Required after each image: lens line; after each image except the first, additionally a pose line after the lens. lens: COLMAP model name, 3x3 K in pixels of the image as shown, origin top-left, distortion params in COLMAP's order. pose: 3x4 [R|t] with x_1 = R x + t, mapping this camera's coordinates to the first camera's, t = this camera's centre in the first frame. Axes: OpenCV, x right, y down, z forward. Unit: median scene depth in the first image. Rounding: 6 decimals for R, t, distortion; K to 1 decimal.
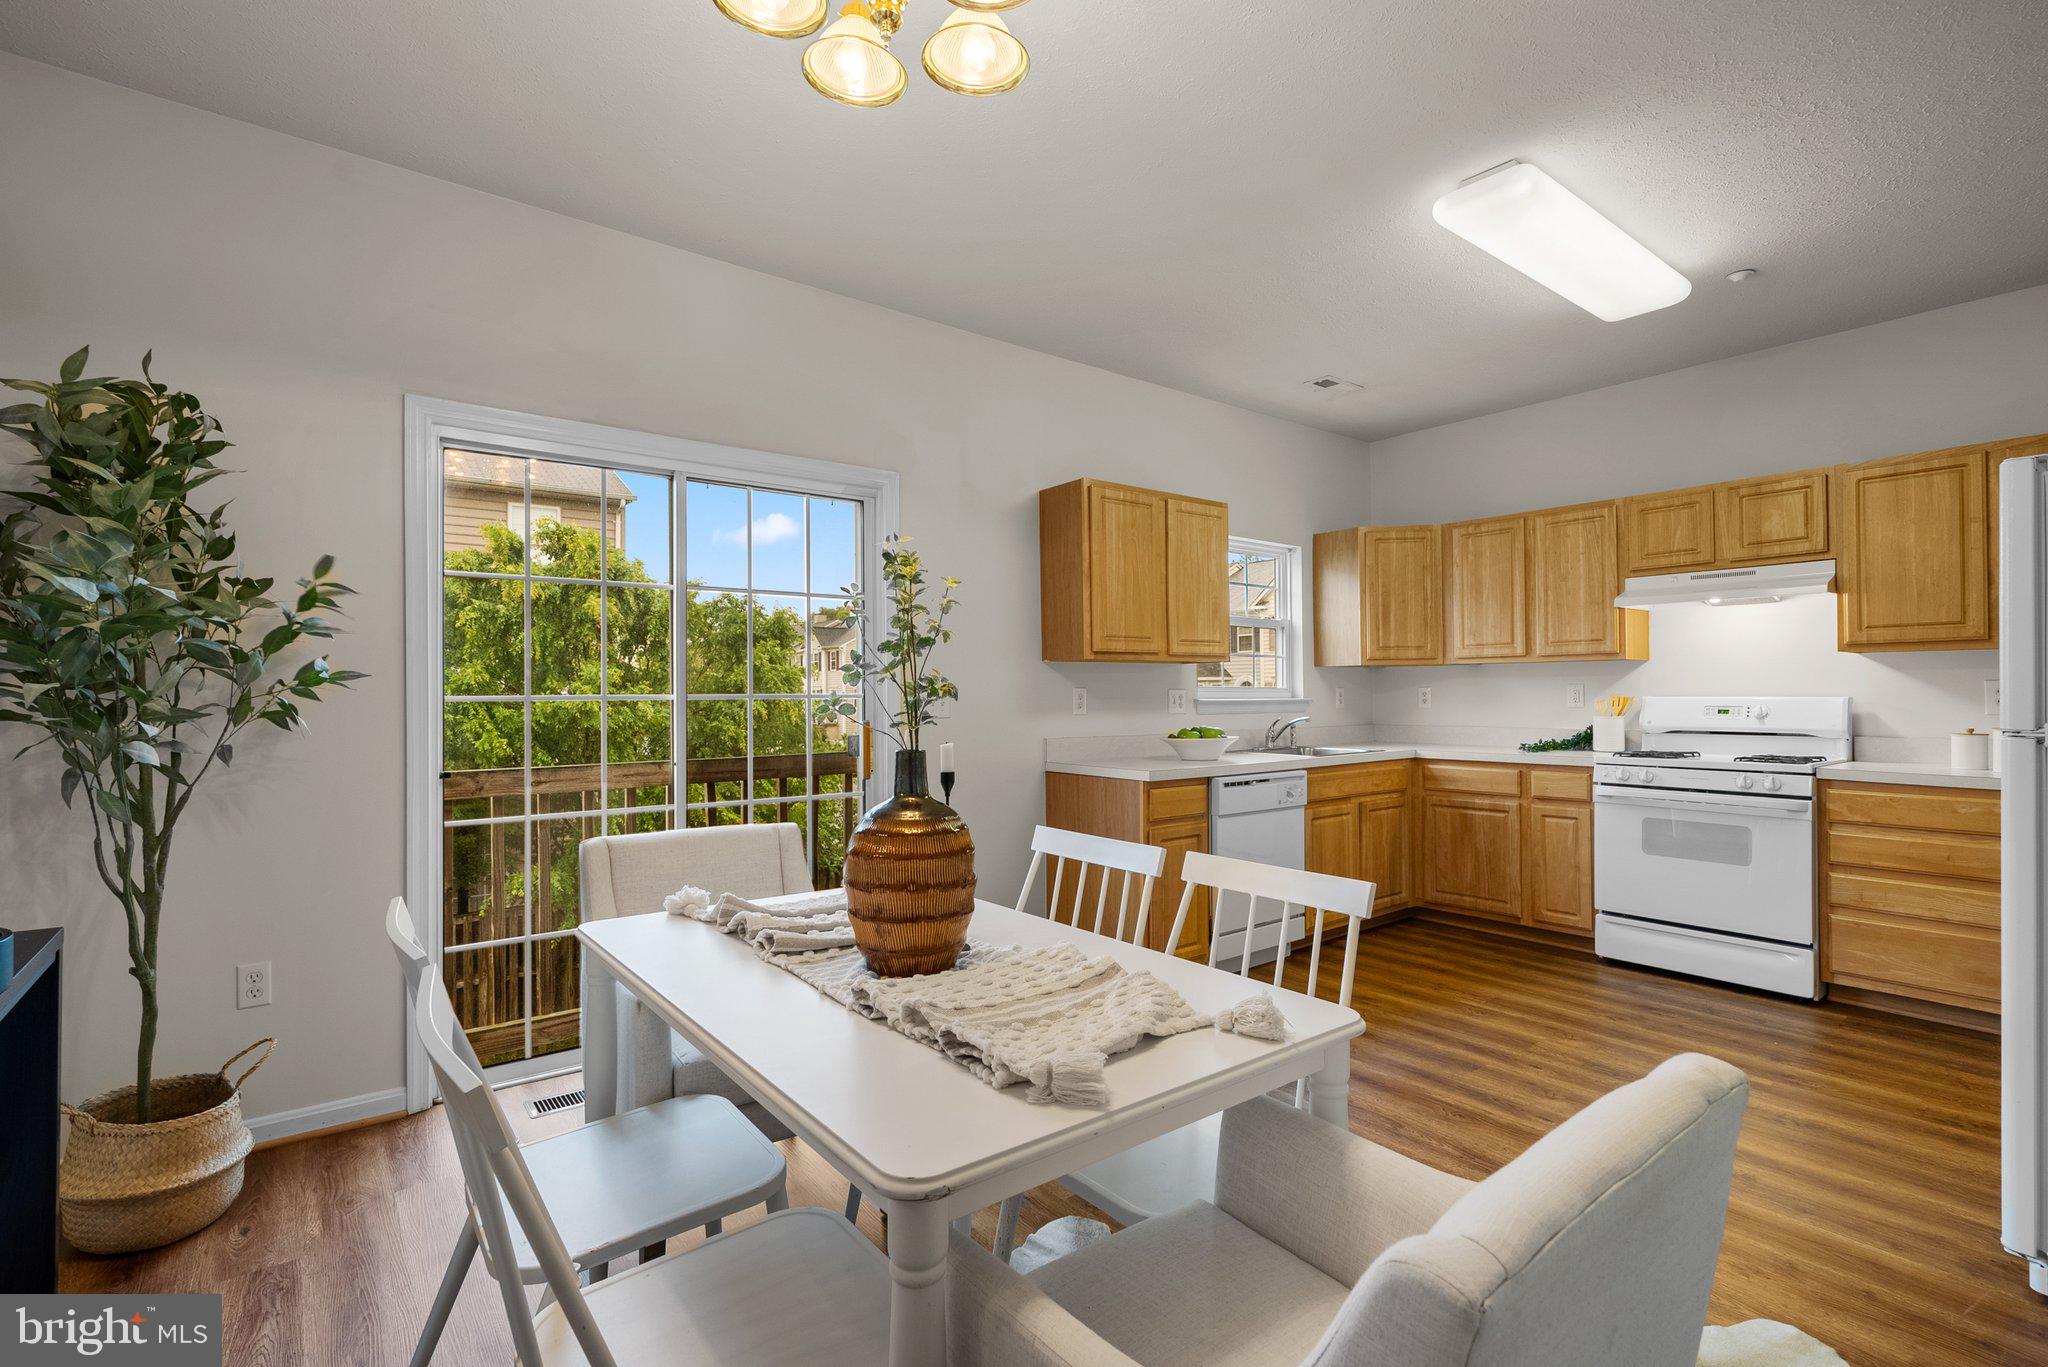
lens RADIAL K [[946.2, 0, 1015.9], [0, 946.2, 682.0], [0, 0, 1]] dist [-0.005038, 0.002037]
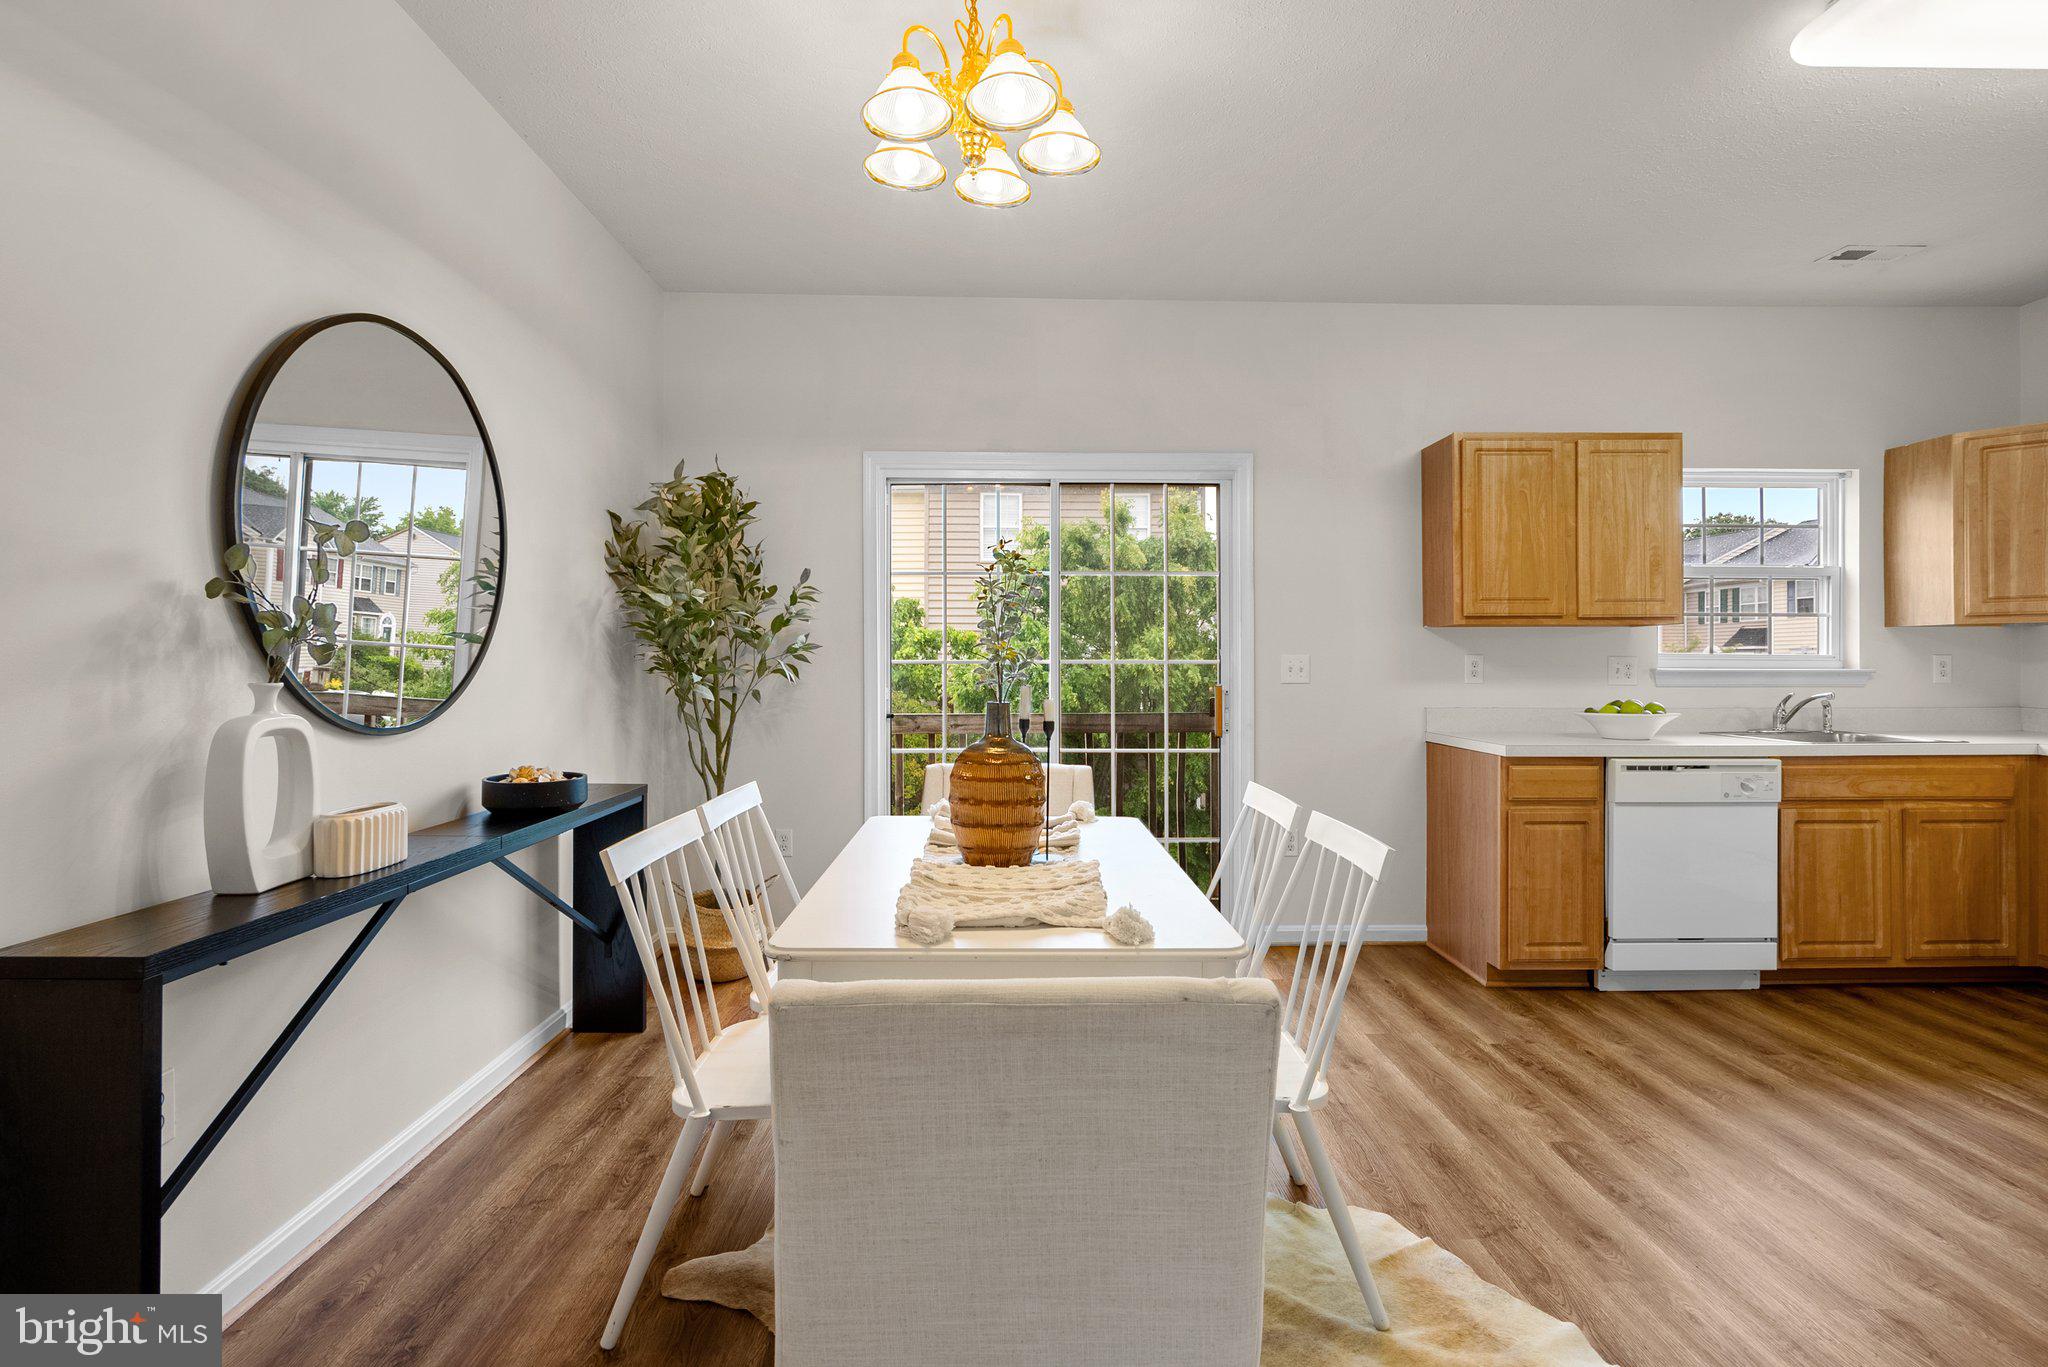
lens RADIAL K [[946.2, 0, 1011.1], [0, 946.2, 660.6], [0, 0, 1]] dist [-0.005038, 0.002037]
pose [[0.797854, 0.005142, -0.602828, 0.286669], [0.002856, 0.999920, 0.012310, -0.000888], [0.602843, -0.011543, 0.797776, -0.020570]]
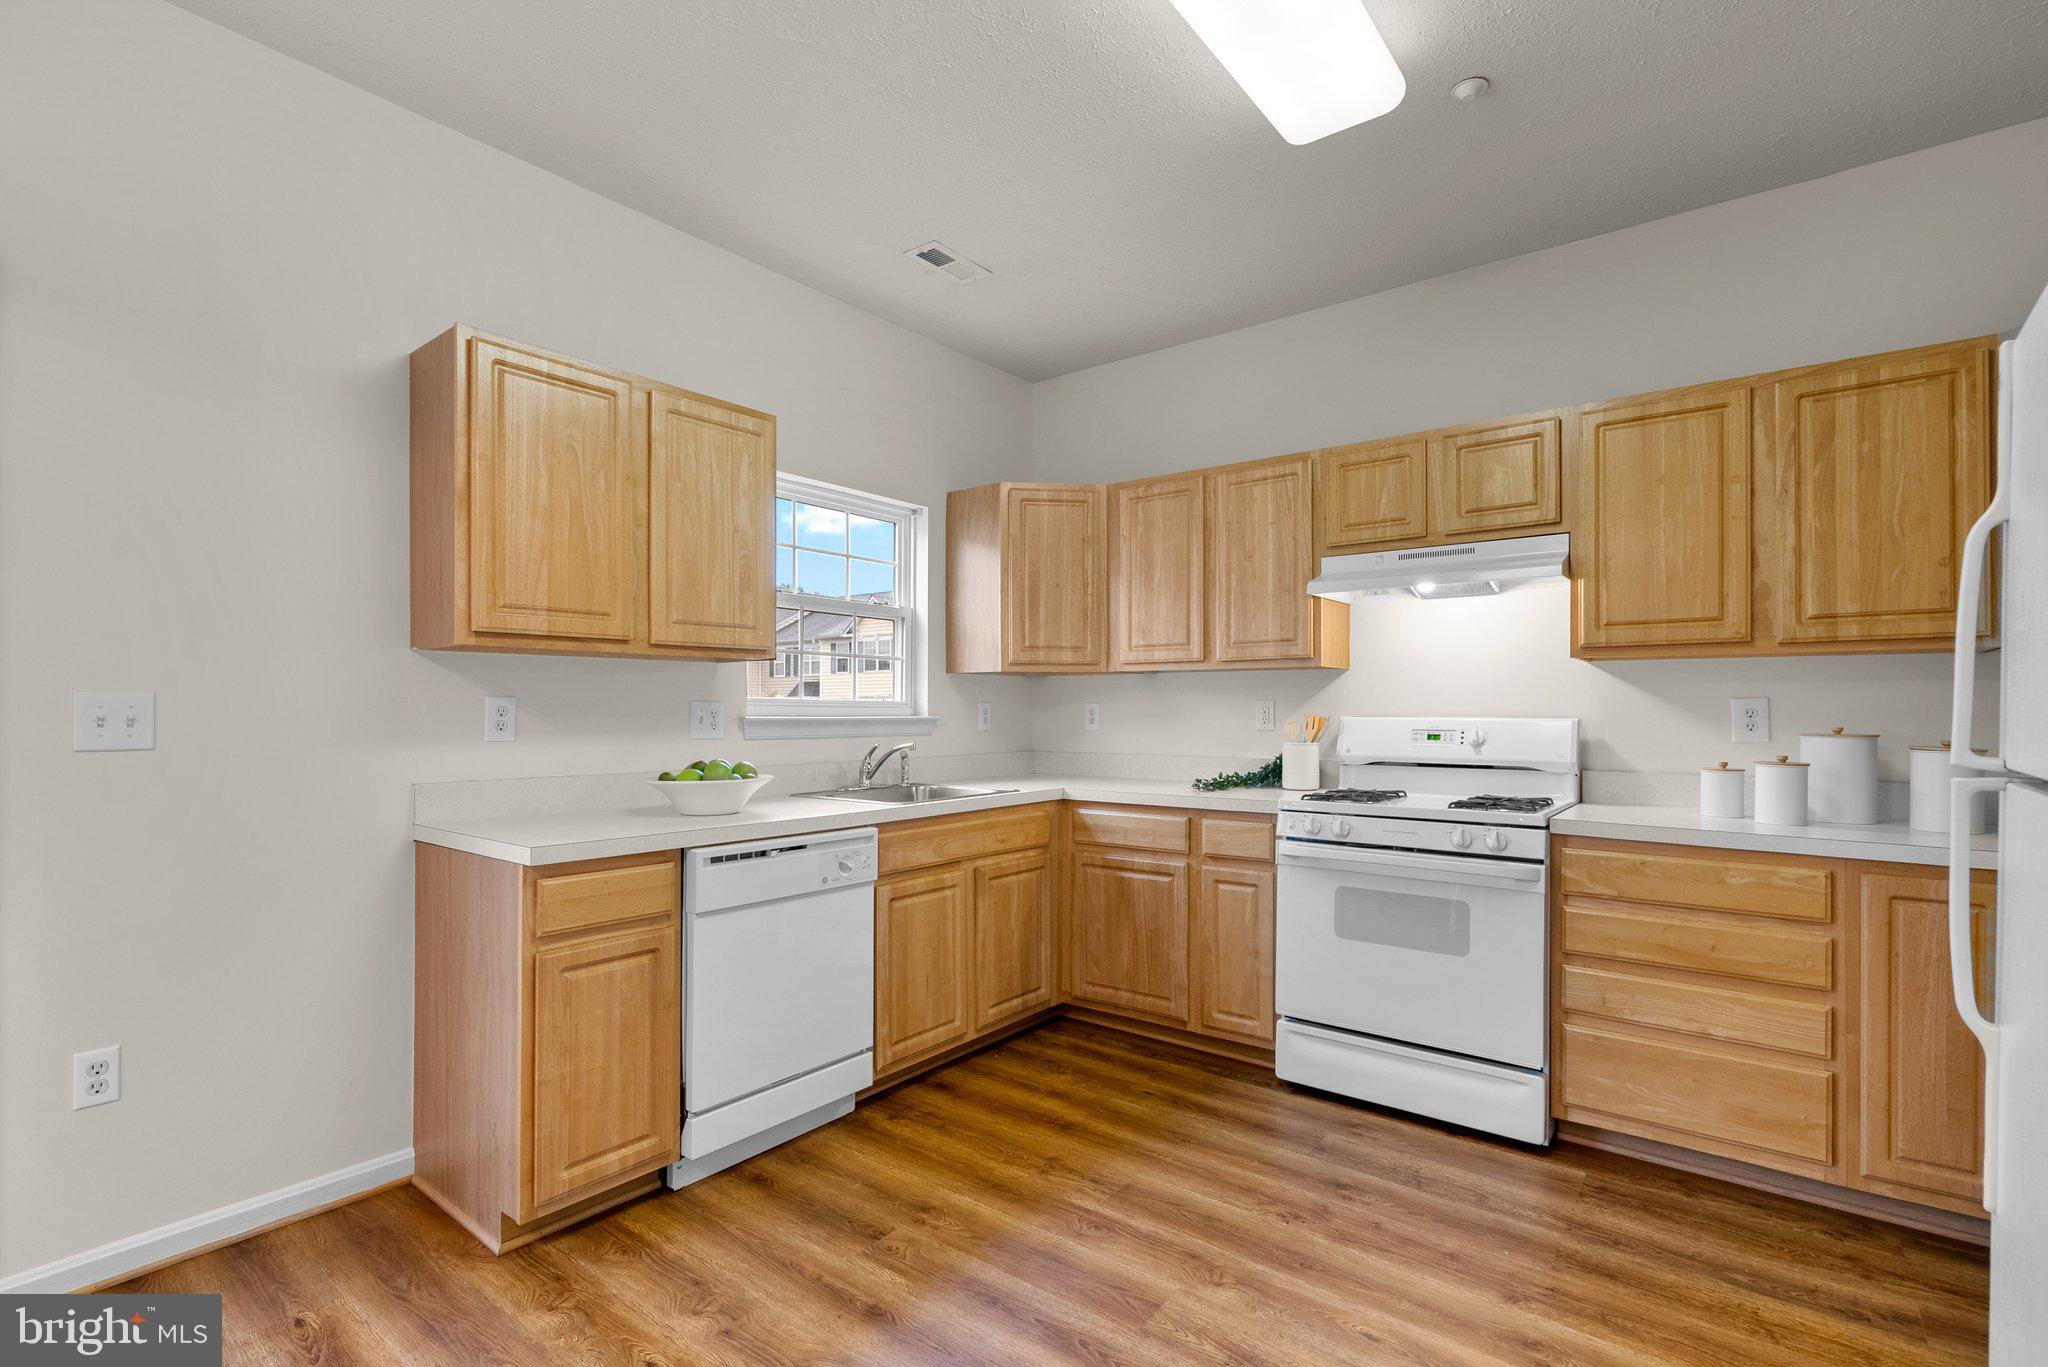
lens RADIAL K [[946.2, 0, 1026.0], [0, 946.2, 703.1], [0, 0, 1]] dist [-0.005038, 0.002037]
pose [[0.969218, 0.009154, 0.246034, 0.261714], [-0.010224, 0.999943, 0.003071, 0.005508], [-0.245992, -0.005492, 0.969256, 0.368527]]
